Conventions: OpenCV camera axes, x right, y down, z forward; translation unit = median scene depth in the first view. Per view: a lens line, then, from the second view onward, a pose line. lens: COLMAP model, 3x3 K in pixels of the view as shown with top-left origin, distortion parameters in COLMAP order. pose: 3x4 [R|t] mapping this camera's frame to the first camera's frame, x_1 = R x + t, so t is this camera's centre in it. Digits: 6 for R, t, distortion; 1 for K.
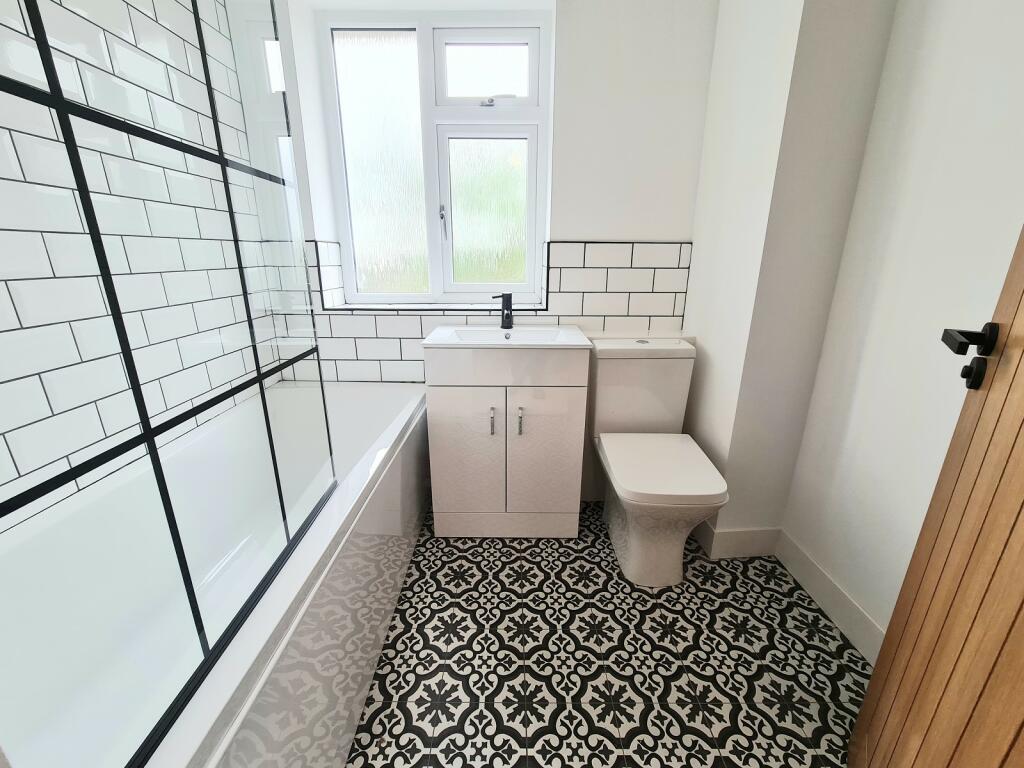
lens RADIAL K [[421.2, 0, 511.4], [0, 421.2, 385.3], [0, 0, 1]] dist [-0.004606, 0.000801]
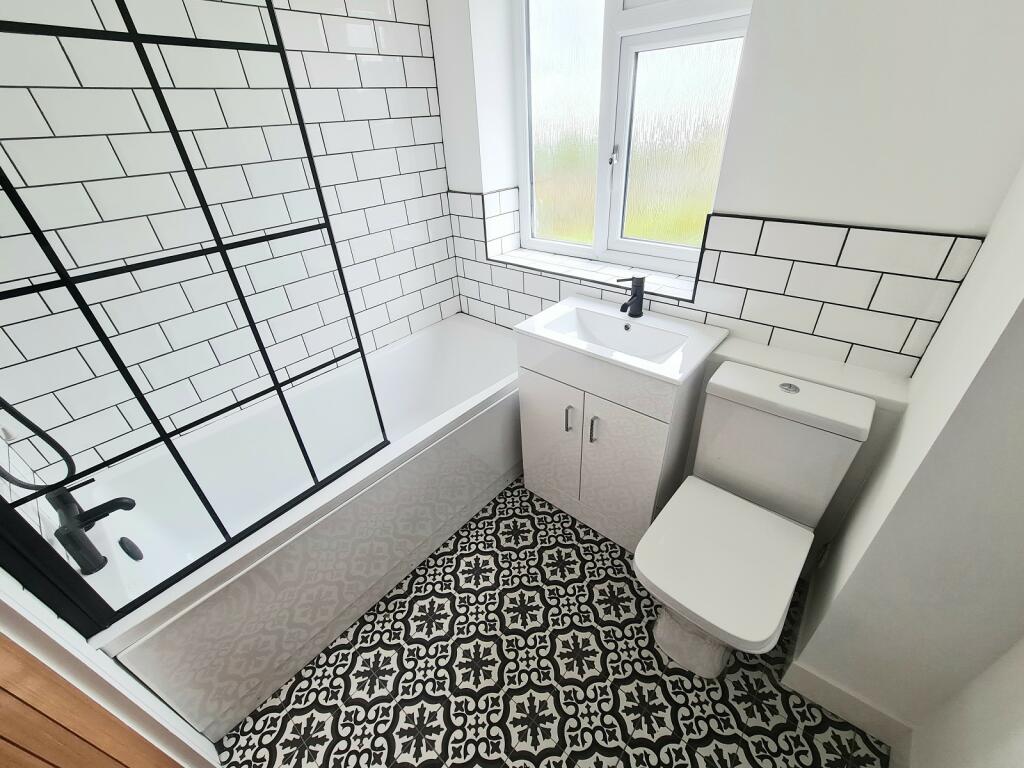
lens RADIAL K [[421.2, 0, 510.9], [0, 421.2, 383.5], [0, 0, 1]] dist [-0.004606, 0.000801]
pose [[0.749378, 0.318796, -0.580346, 0.492598], [-0.141906, 0.933426, 0.329512, -0.366096], [0.646757, -0.164575, 0.744729, 0.264557]]
